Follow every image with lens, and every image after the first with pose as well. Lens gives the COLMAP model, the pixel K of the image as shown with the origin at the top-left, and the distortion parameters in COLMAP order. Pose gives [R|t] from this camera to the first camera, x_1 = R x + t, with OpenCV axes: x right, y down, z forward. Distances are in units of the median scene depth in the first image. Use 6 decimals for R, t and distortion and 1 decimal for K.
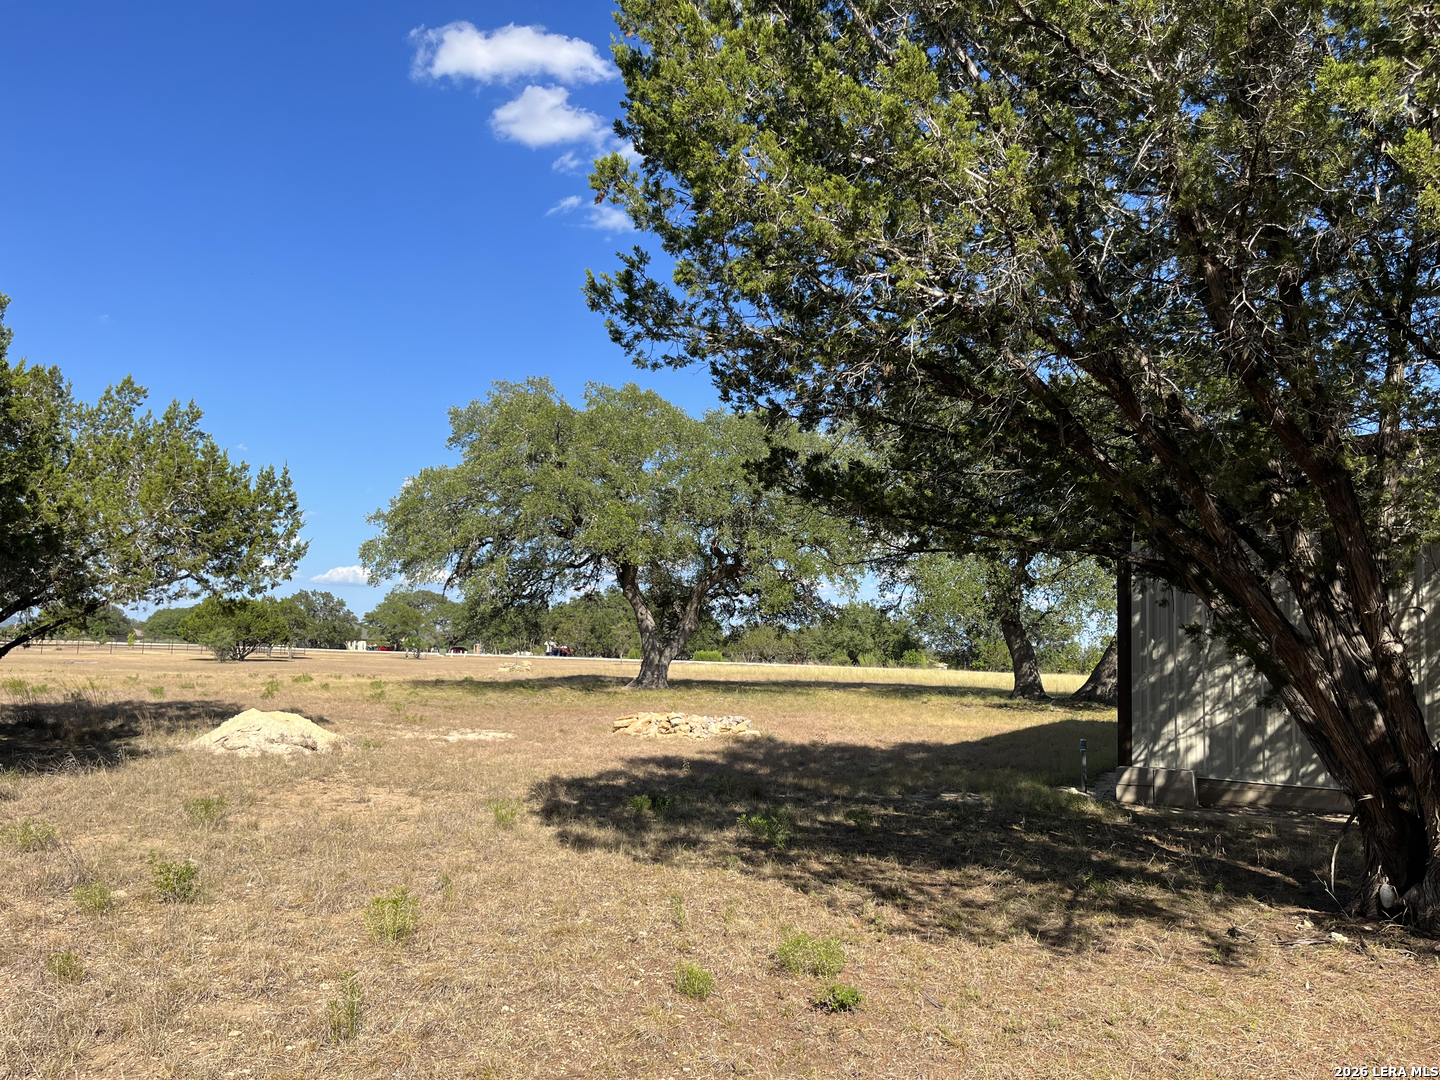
lens RADIAL K [[1096.0, 0, 719.9], [0, 1096.0, 545.3], [0, 0, 1]] dist [0.074133, -0.104201]
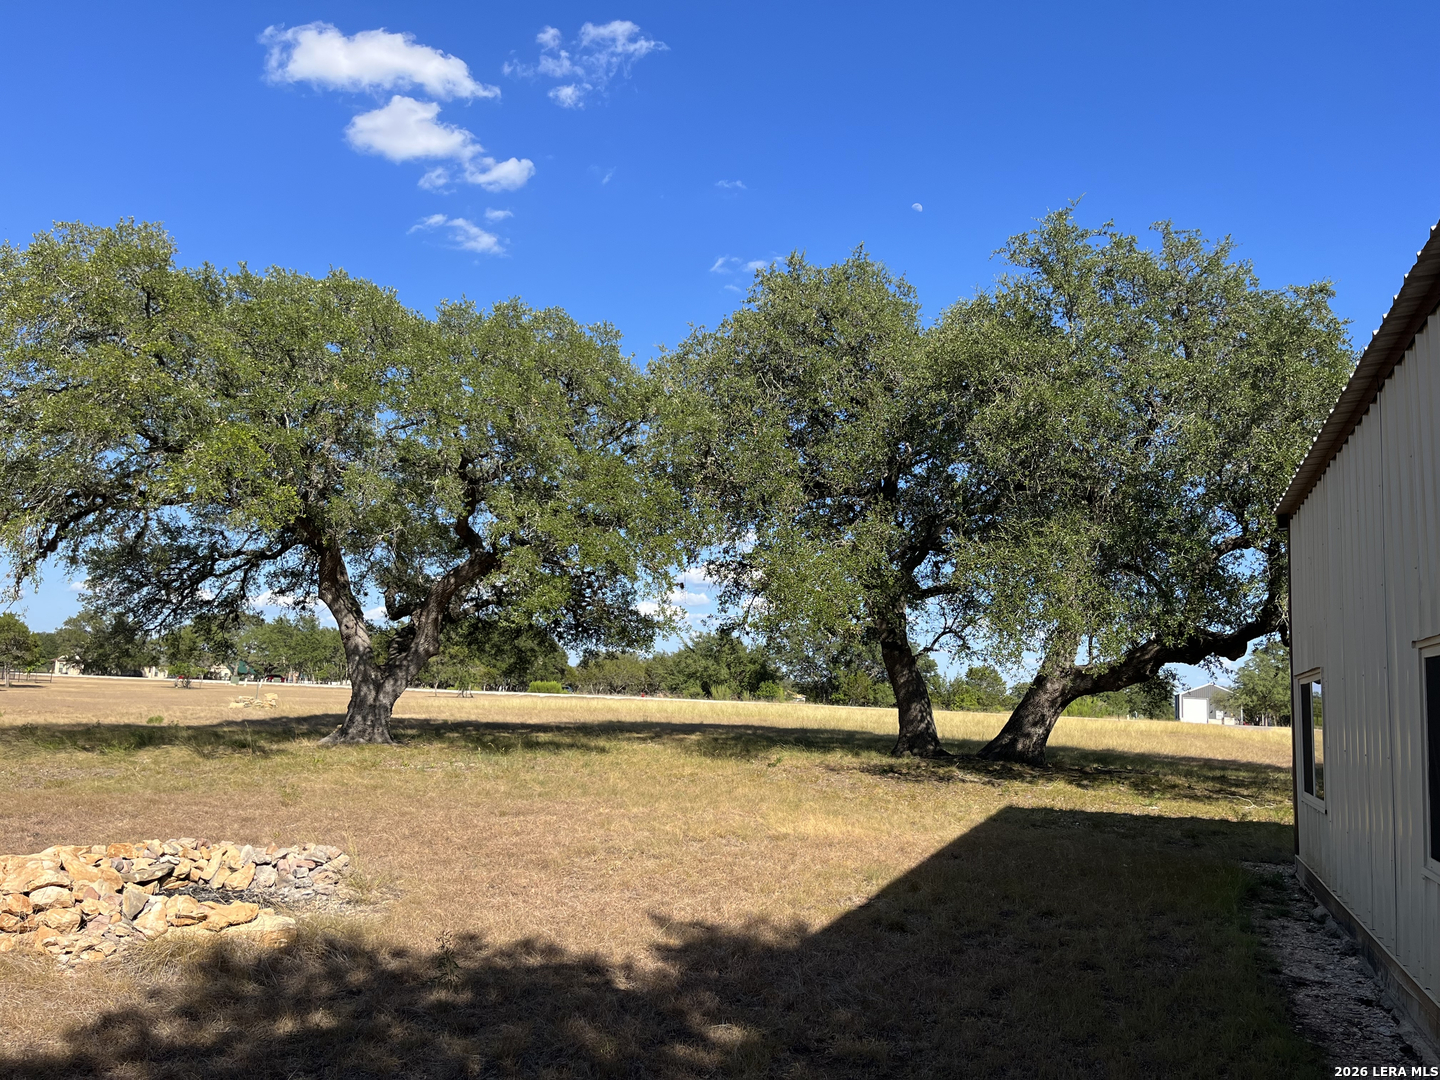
lens RADIAL K [[1096.0, 0, 719.9], [0, 1096.0, 545.3], [0, 0, 1]] dist [0.074133, -0.104201]
pose [[0.992109, 0.022587, 0.123329, 0.065216], [-0.019253, 0.999418, -0.028156, 0.028194], [-0.123893, 0.025559, 0.991966, 0.319277]]
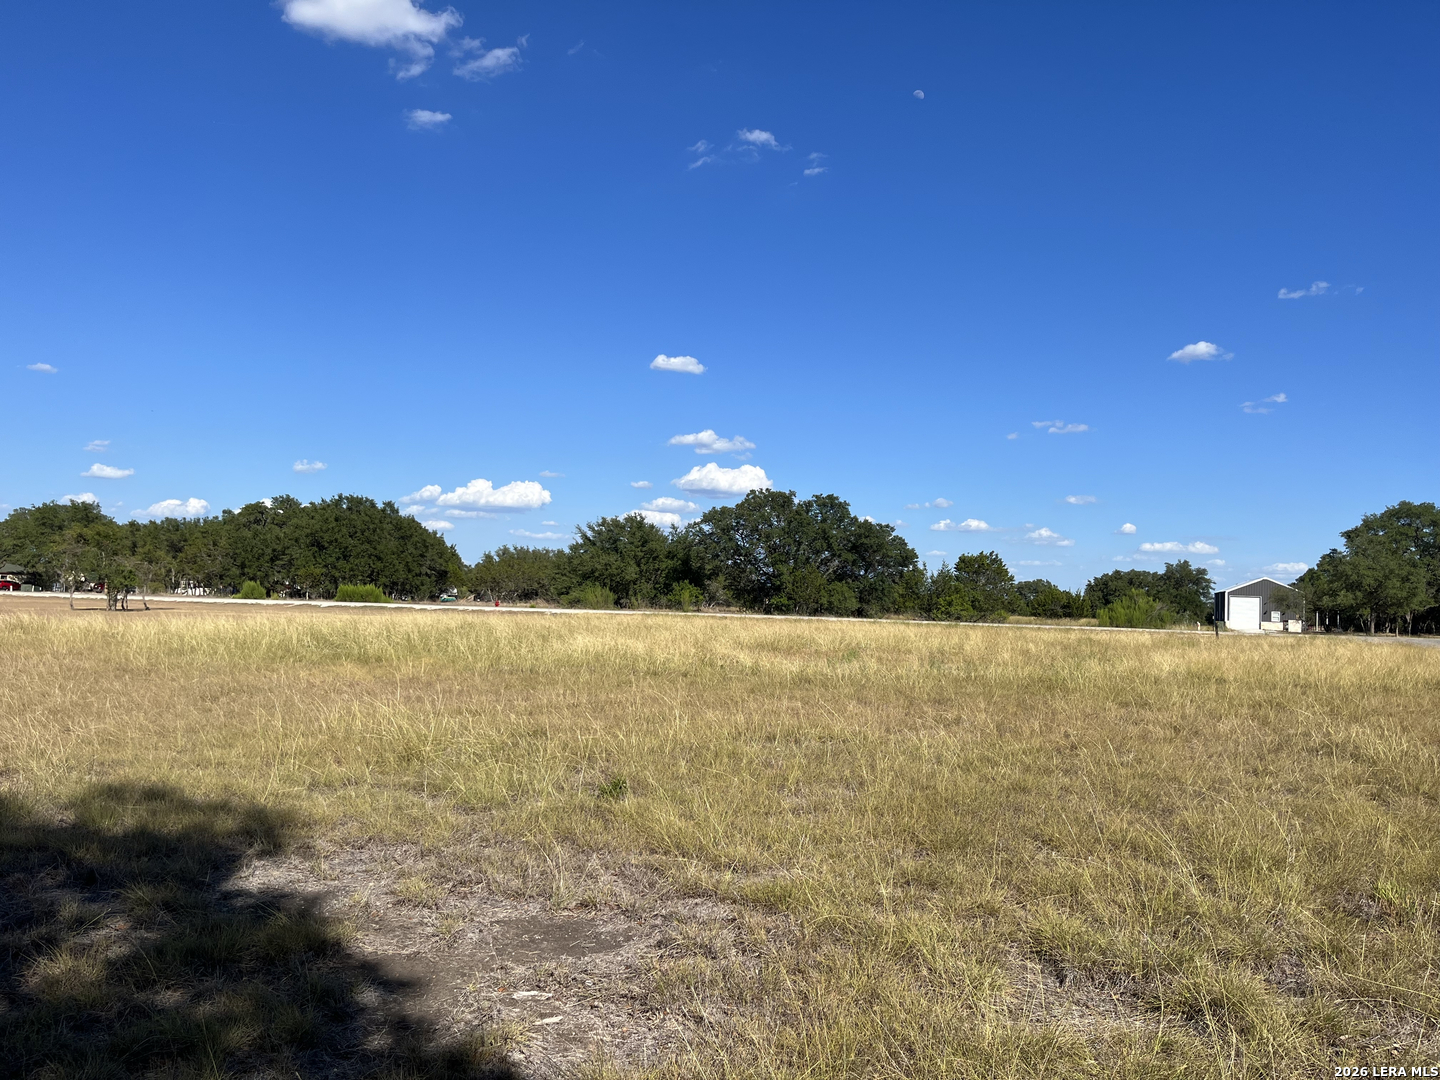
lens RADIAL K [[1096.0, 0, 719.9], [0, 1096.0, 545.3], [0, 0, 1]] dist [0.074133, -0.104201]
pose [[0.991550, 0.000017, 0.129729, 0.431475], [-0.007464, 0.998351, 0.056919, 0.137455], [-0.129514, -0.057406, 0.989915, 1.318570]]
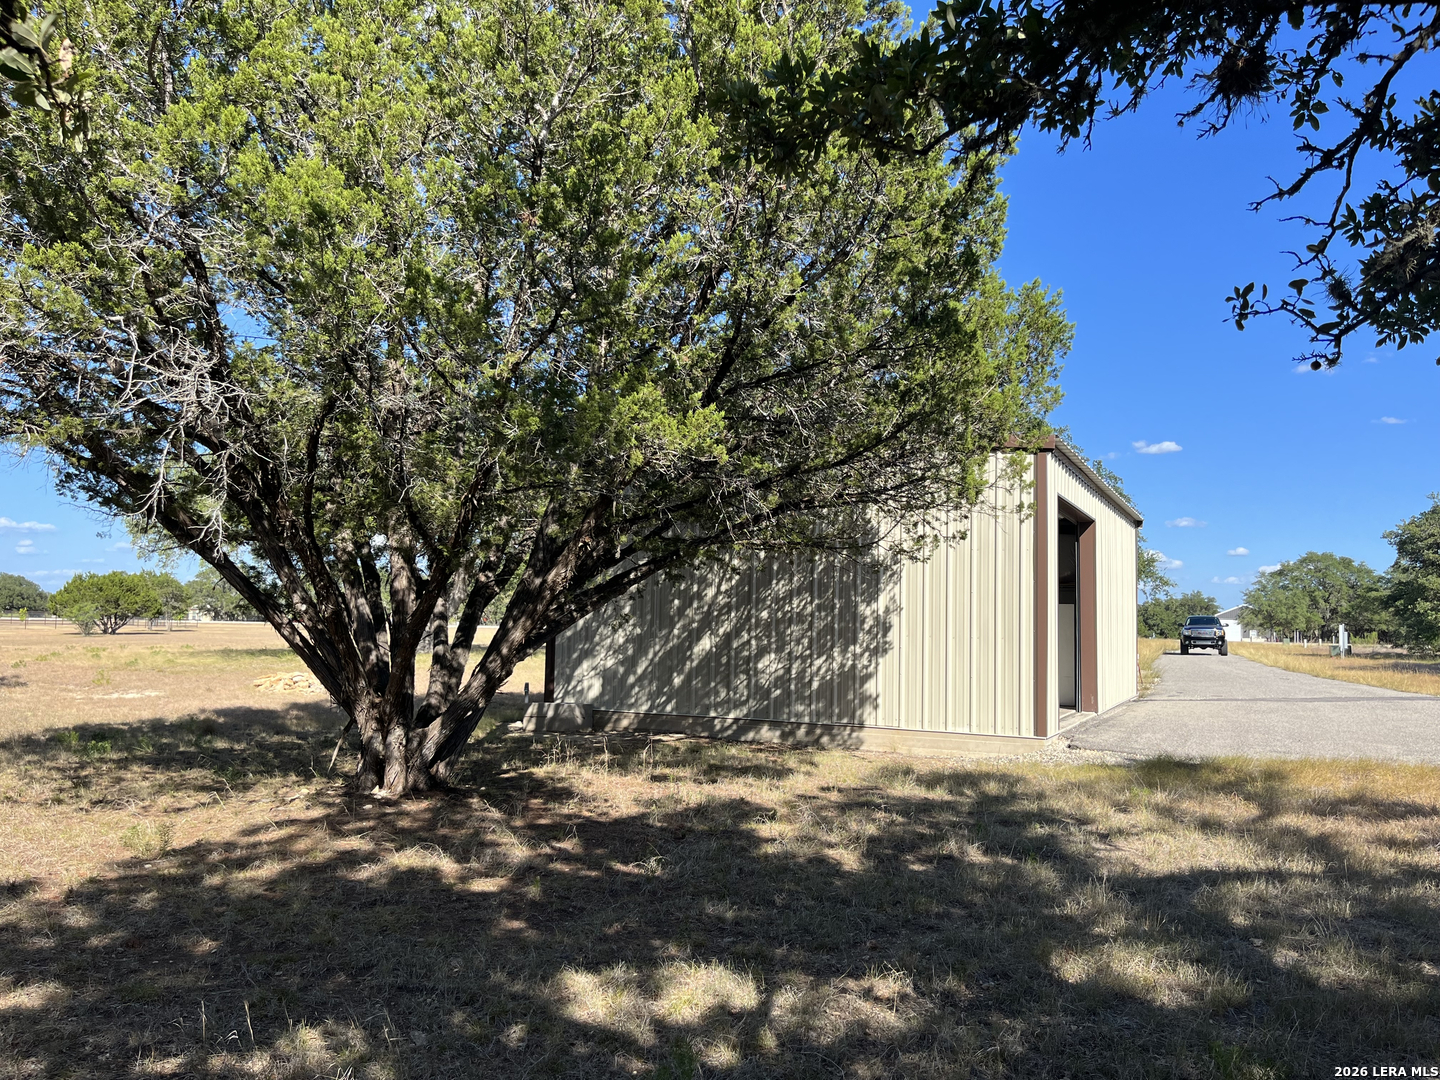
lens RADIAL K [[1096.0, 0, 719.9], [0, 1096.0, 545.3], [0, 0, 1]] dist [0.074133, -0.104201]
pose [[0.998964, -0.013081, 0.043576, 0.182415], [0.011739, 0.999453, 0.030915, -0.005344], [-0.043957, -0.030372, 0.998572, -0.088386]]
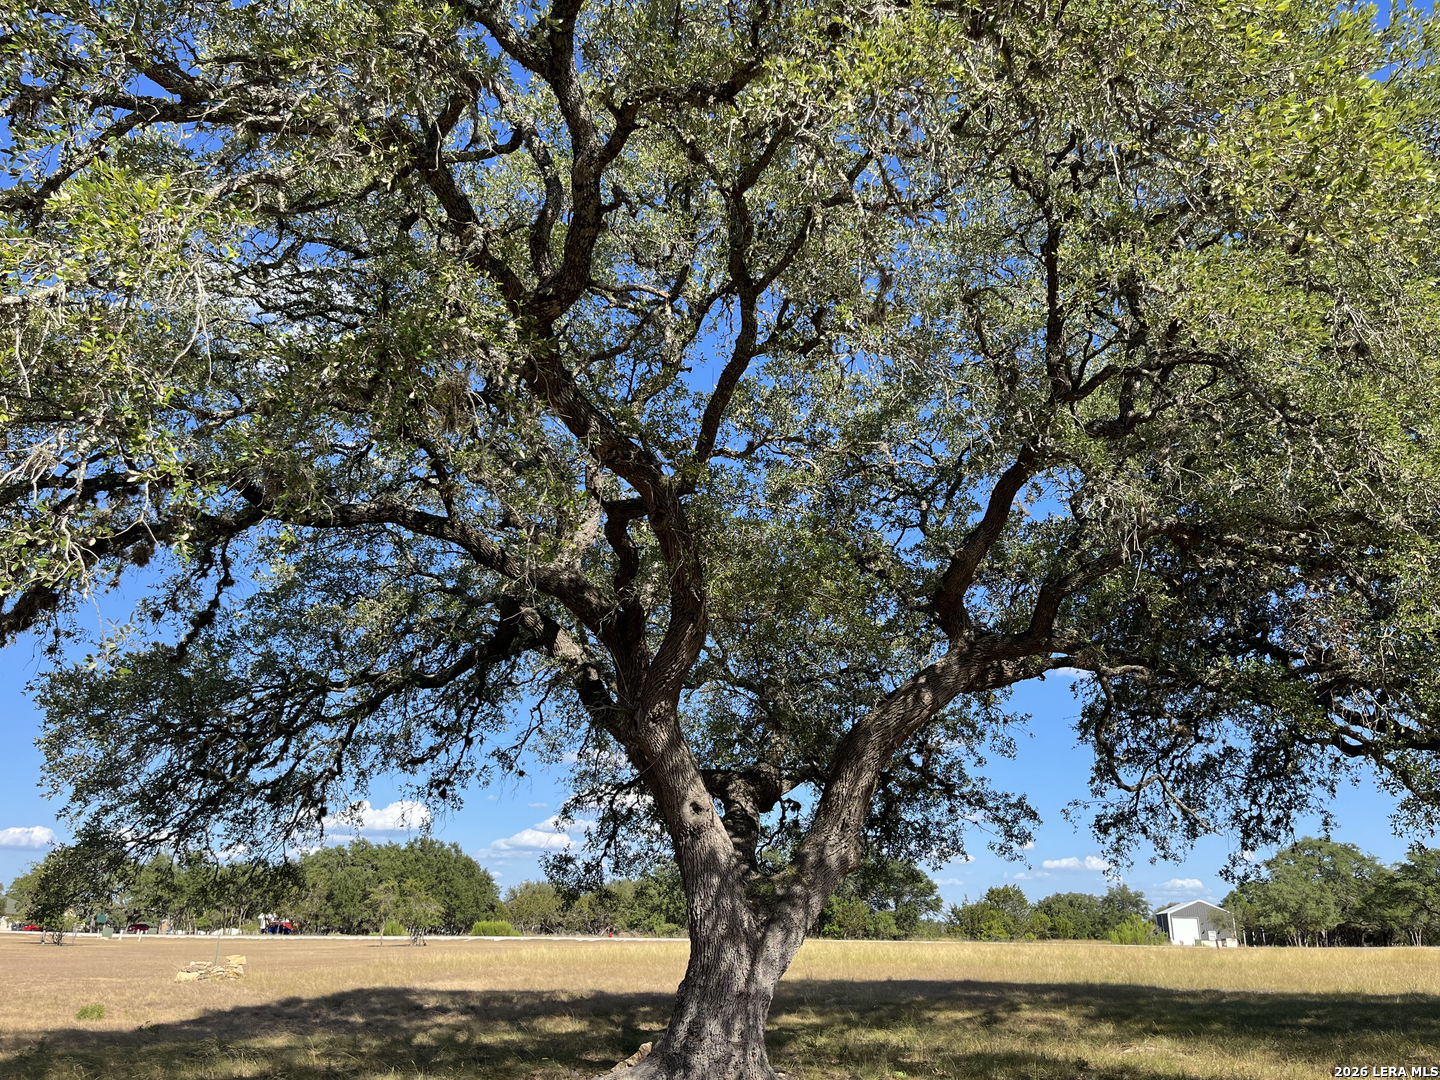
lens RADIAL K [[1096.0, 0, 719.9], [0, 1096.0, 545.3], [0, 0, 1]] dist [0.074133, -0.104201]
pose [[0.975417, 0.047560, 0.215175, -0.129992], [0.002112, 0.974371, -0.224938, 0.060193], [-0.220359, 0.219863, 0.950317, 0.703553]]
